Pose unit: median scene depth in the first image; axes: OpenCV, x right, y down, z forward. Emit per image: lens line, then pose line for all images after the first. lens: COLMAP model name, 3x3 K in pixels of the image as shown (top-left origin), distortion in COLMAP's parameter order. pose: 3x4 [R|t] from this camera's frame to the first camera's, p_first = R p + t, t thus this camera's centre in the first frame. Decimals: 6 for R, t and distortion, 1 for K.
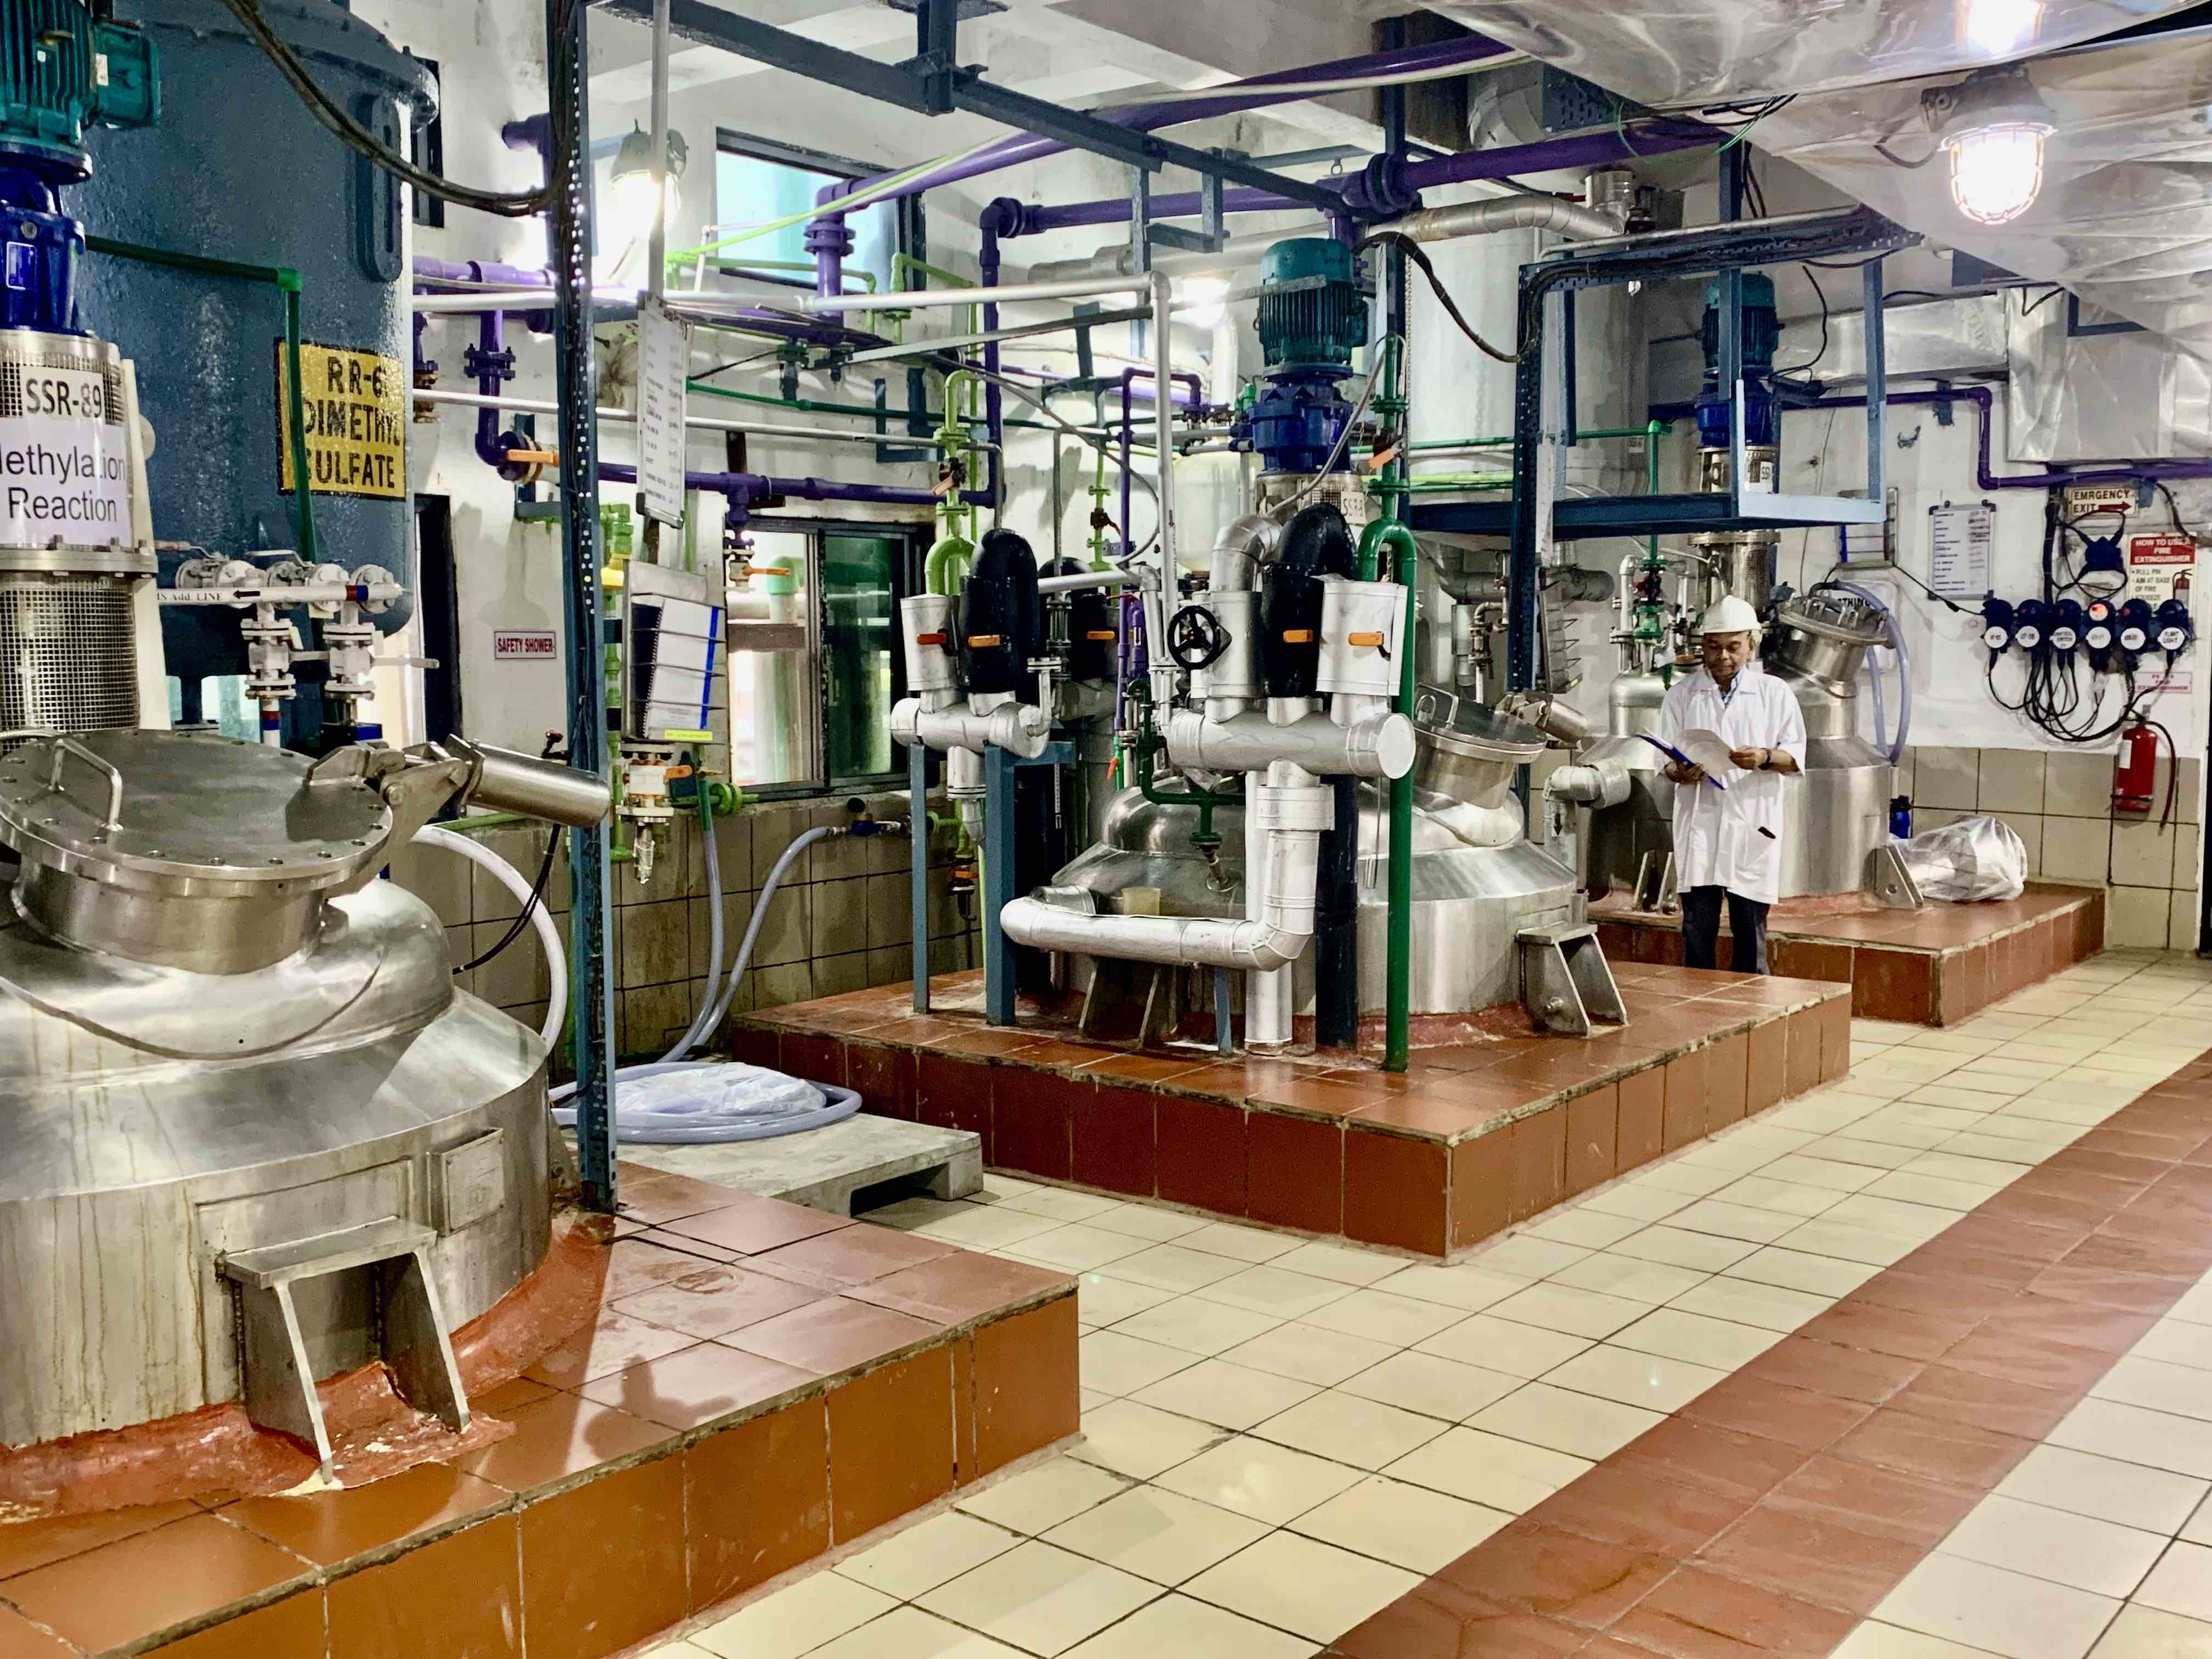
lens RADIAL K [[2085.5, 0, 1106.0], [0, 2085.5, 829.5], [0, 0, 1]] dist [0.121014, -0.280467]
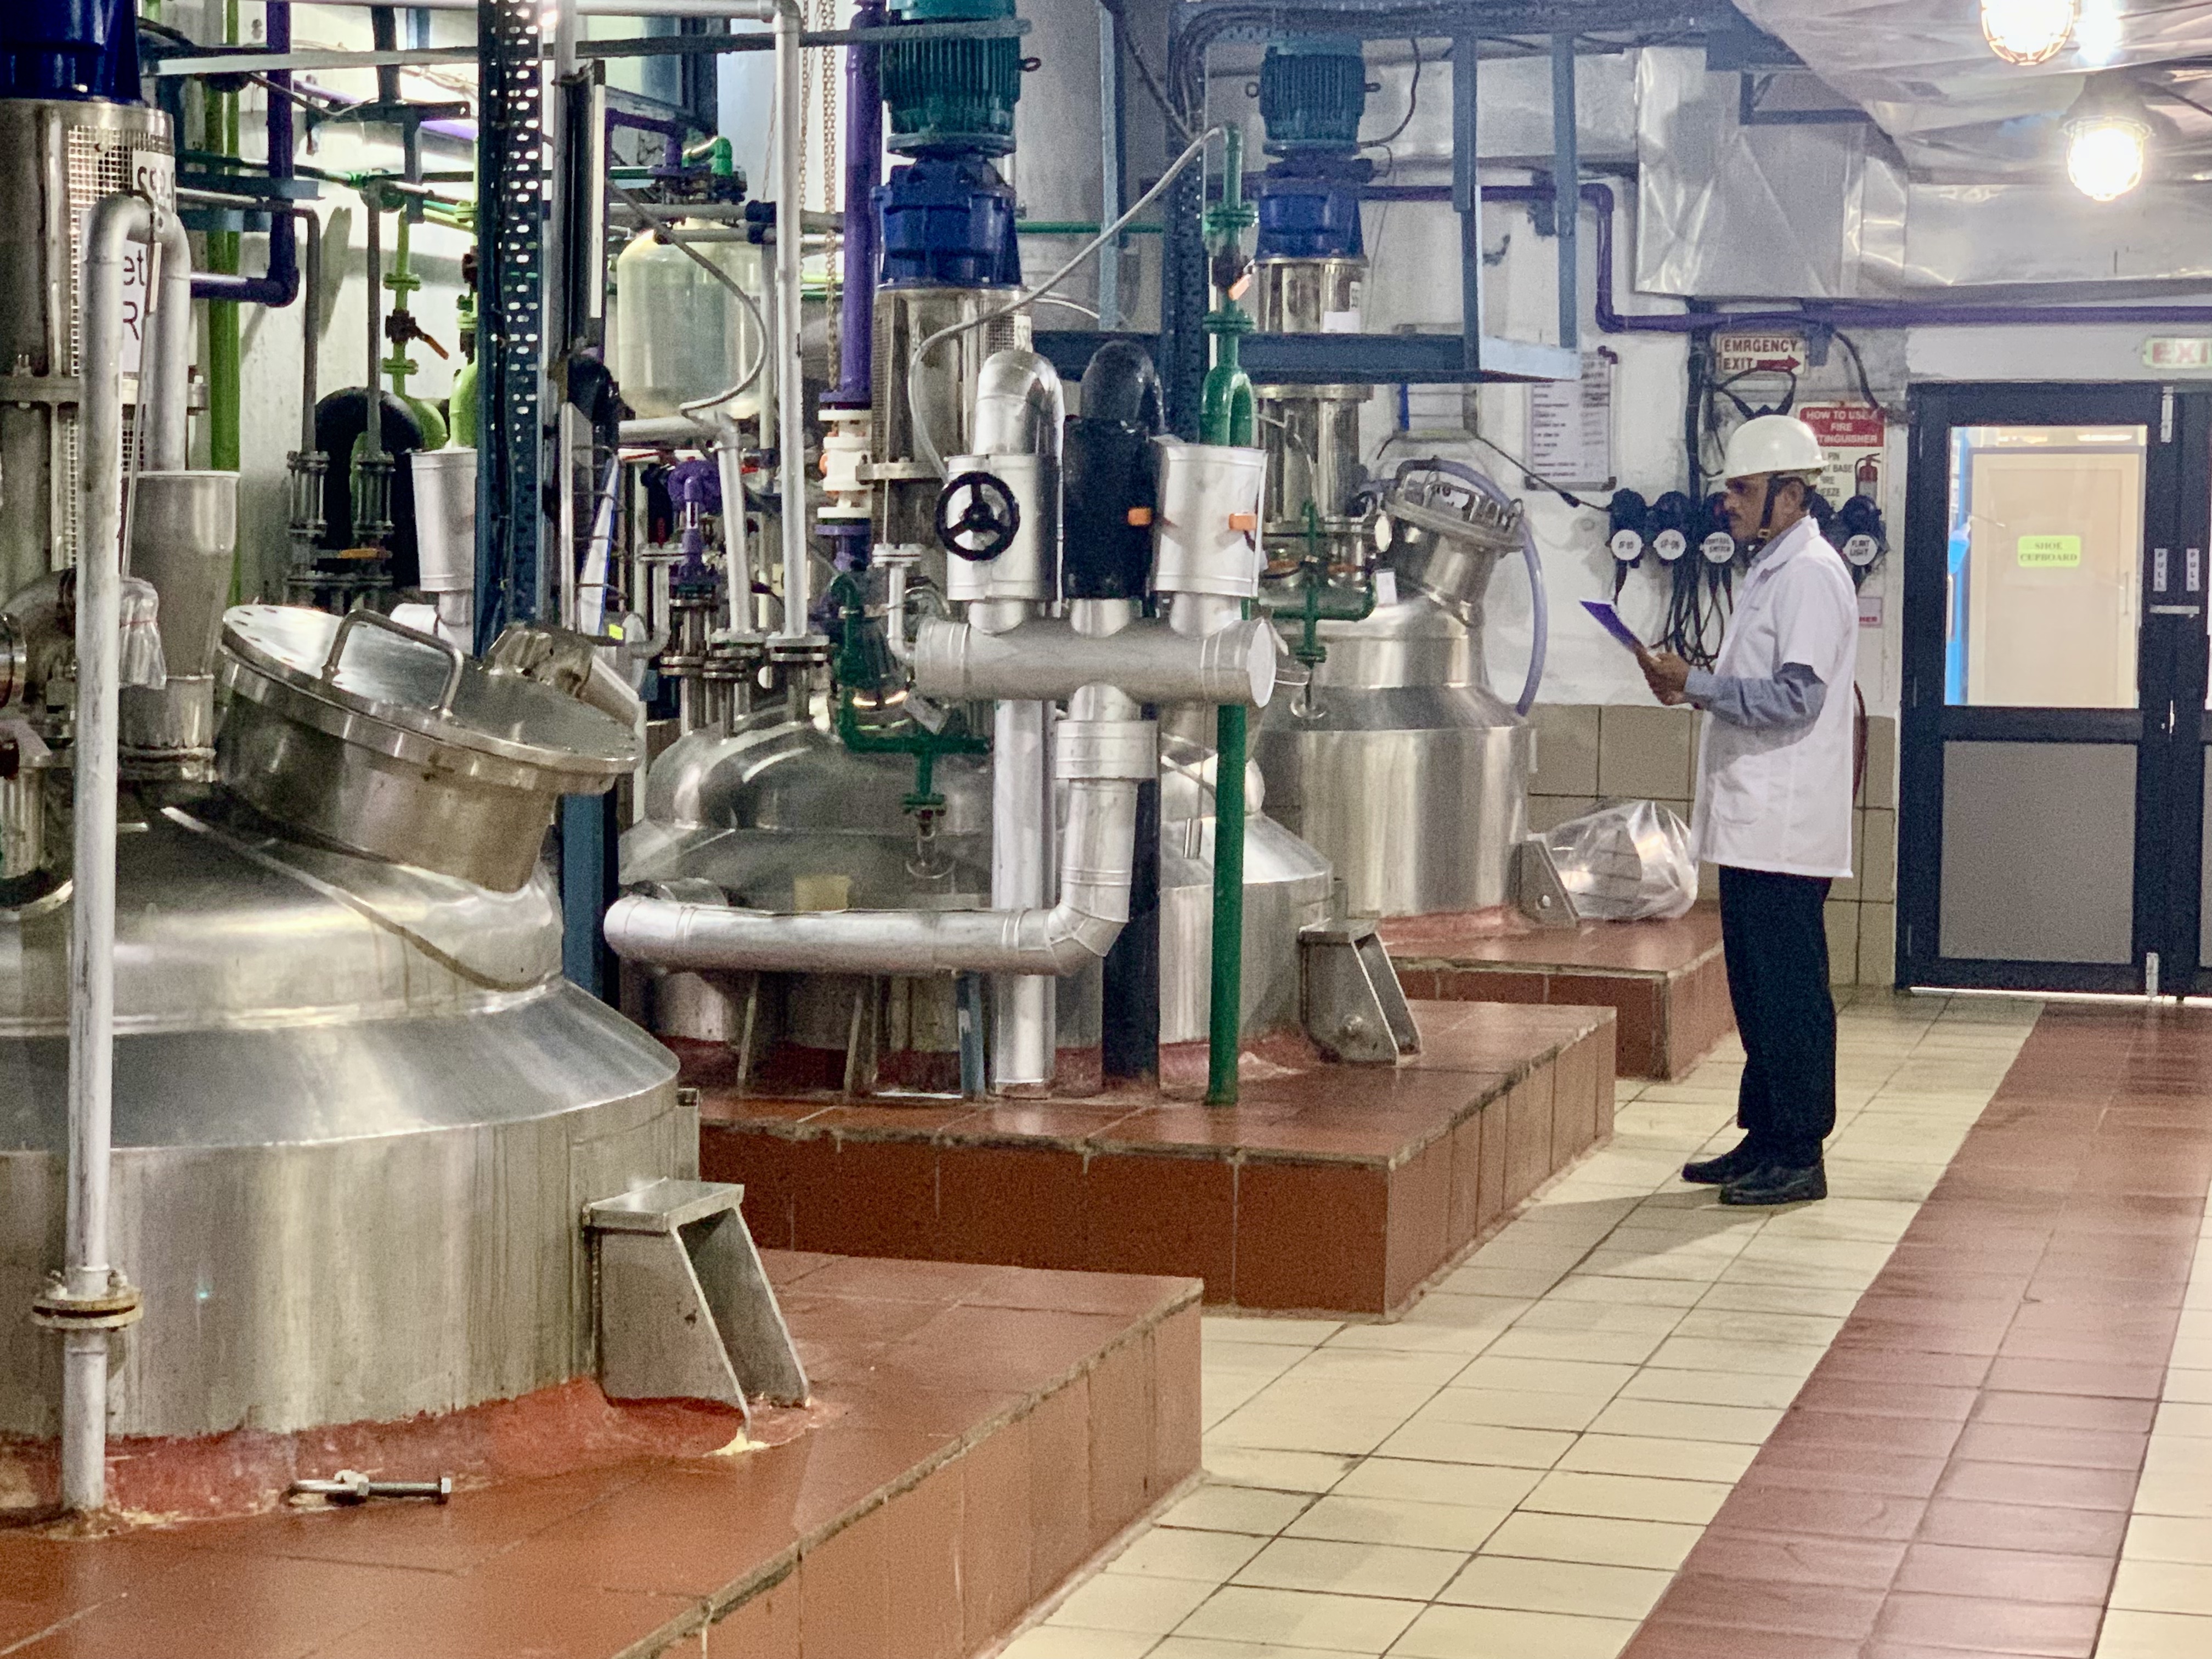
lens RADIAL K [[4293.9, 0, 1106.0], [0, 4293.9, 829.5], [0, 0, 1]] dist [-0.033888, 0.344522]
pose [[0.919069, -0.010866, 0.393946, -0.307027], [0.020957, 0.999553, -0.021323, 0.030316], [-0.393539, 0.027854, 0.918886, -0.236289]]
